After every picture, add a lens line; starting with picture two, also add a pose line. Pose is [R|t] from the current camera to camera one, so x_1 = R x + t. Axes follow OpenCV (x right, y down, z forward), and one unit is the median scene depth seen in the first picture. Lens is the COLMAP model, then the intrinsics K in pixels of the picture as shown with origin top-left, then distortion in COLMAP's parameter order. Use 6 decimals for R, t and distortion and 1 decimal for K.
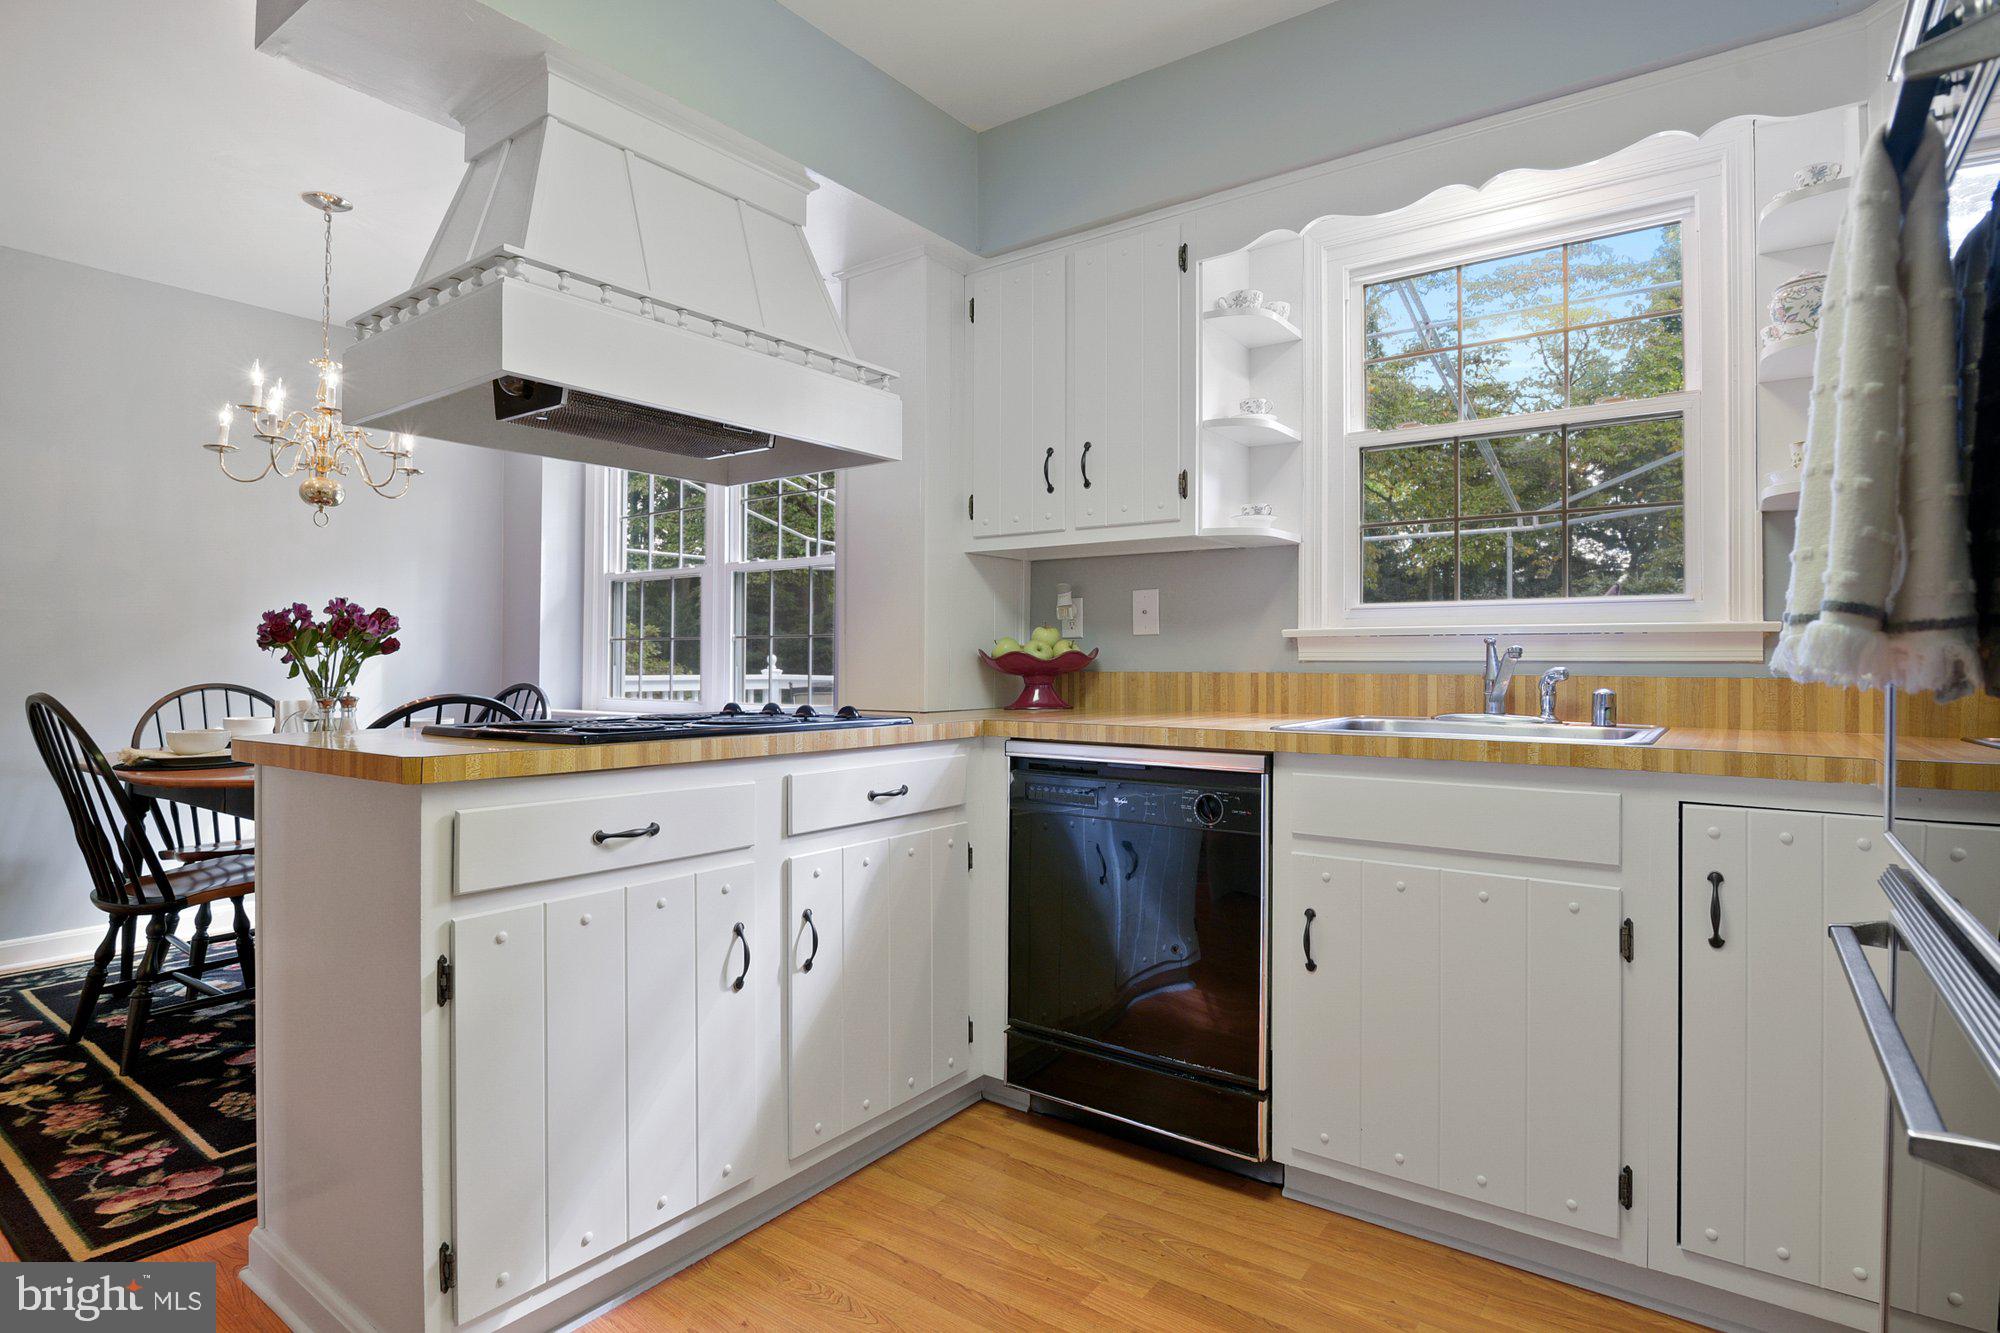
lens RADIAL K [[1013.9, 0, 998.9], [0, 1013.9, 668.5], [0, 0, 1]] dist [-0.000822, -0.000448]
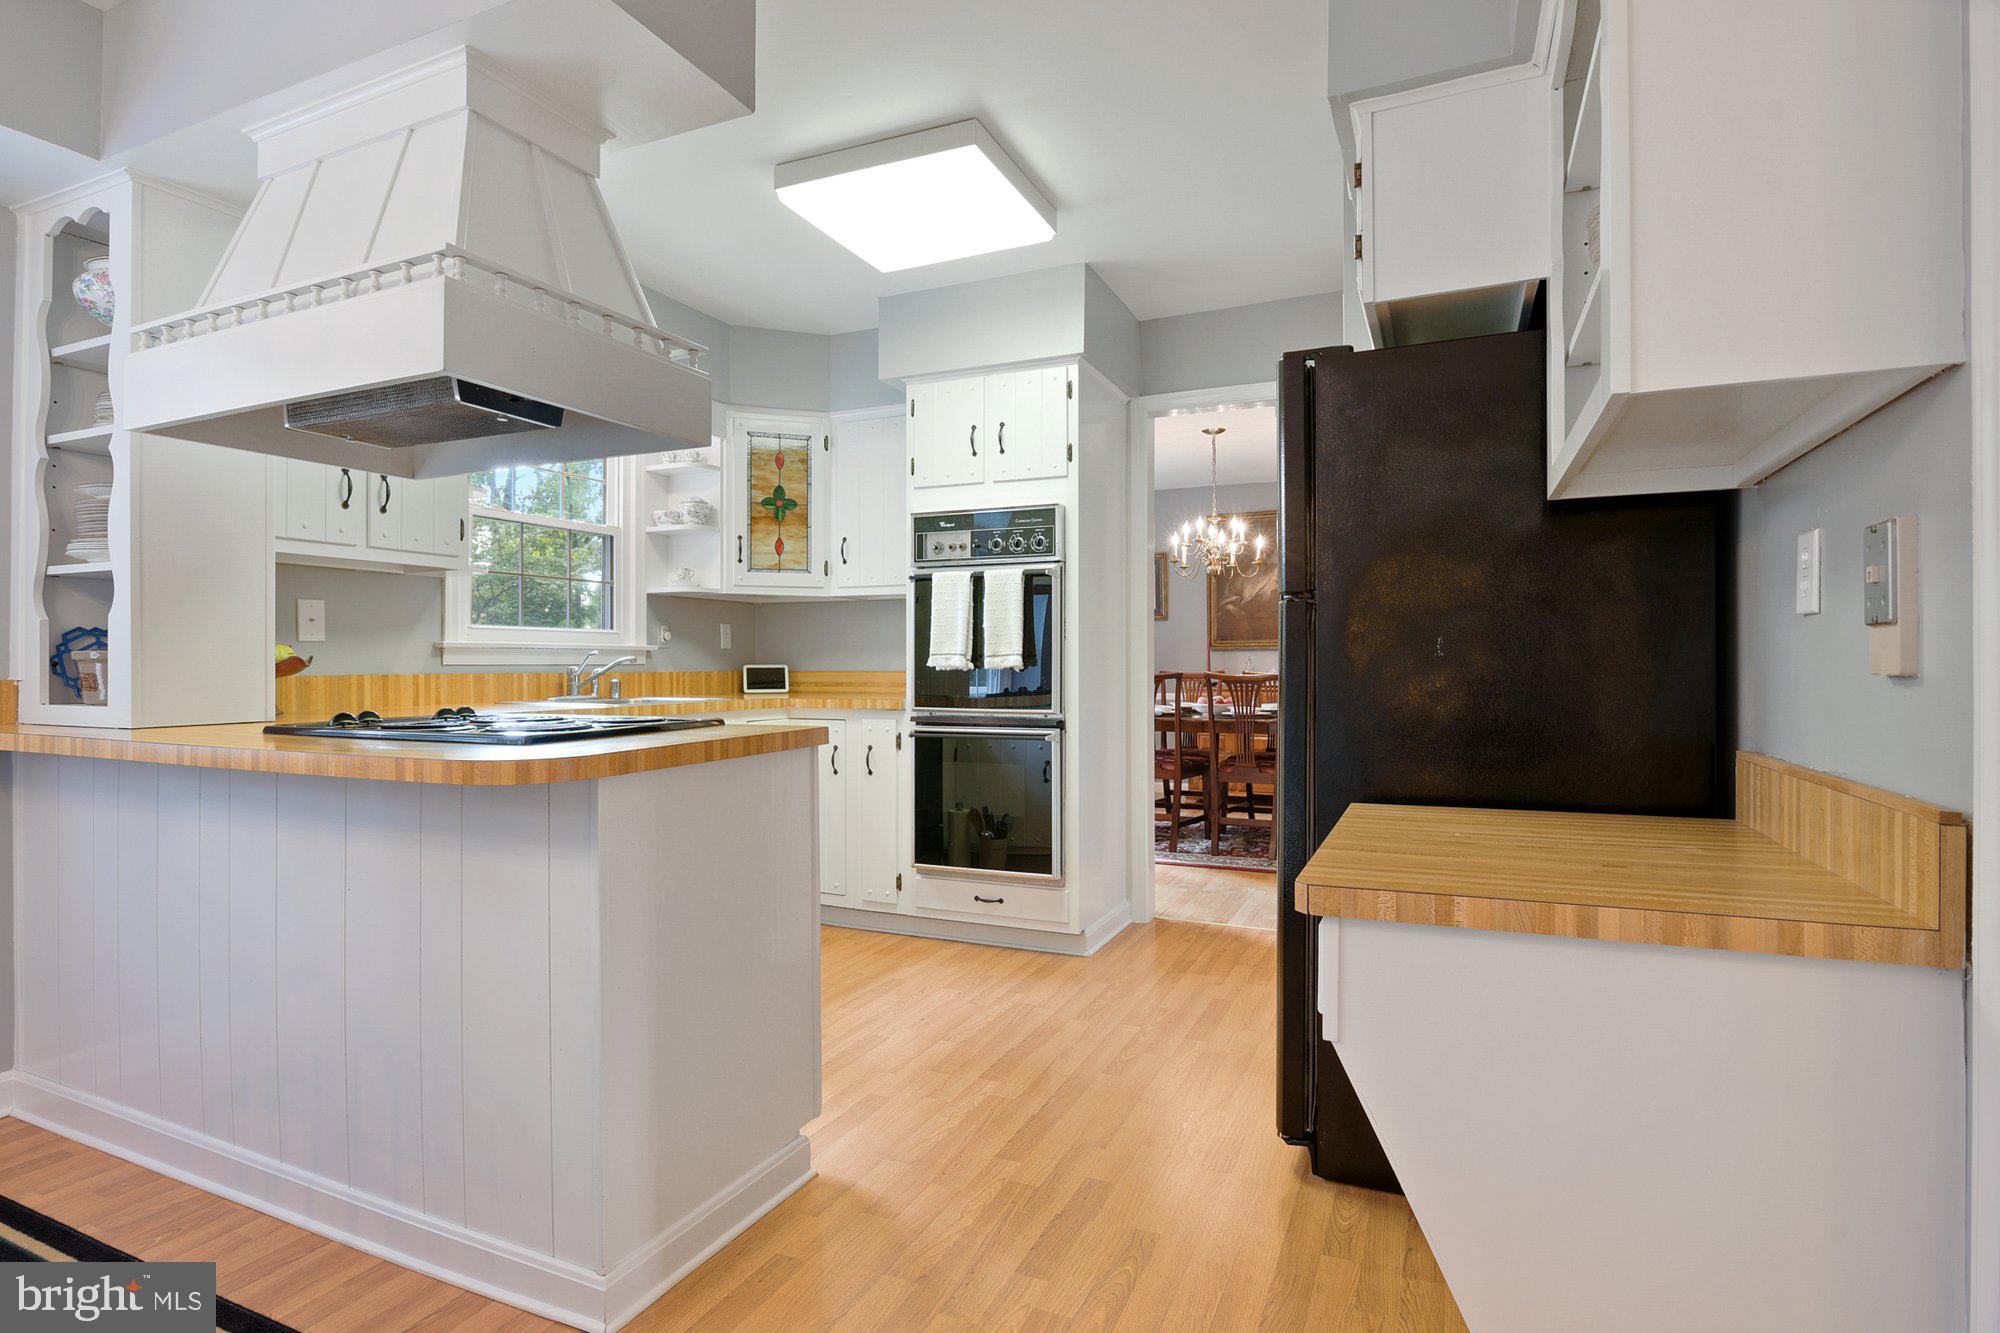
lens RADIAL K [[1013.9, 0, 998.1], [0, 1013.9, 660.8], [0, 0, 1]] dist [-0.000822, -0.000448]
pose [[-0.195325, -0.004988, 0.980726, -1.181915], [-0.002122, 0.999987, 0.004663, -0.021353], [-0.980736, -0.001170, -0.195333, 0.550574]]
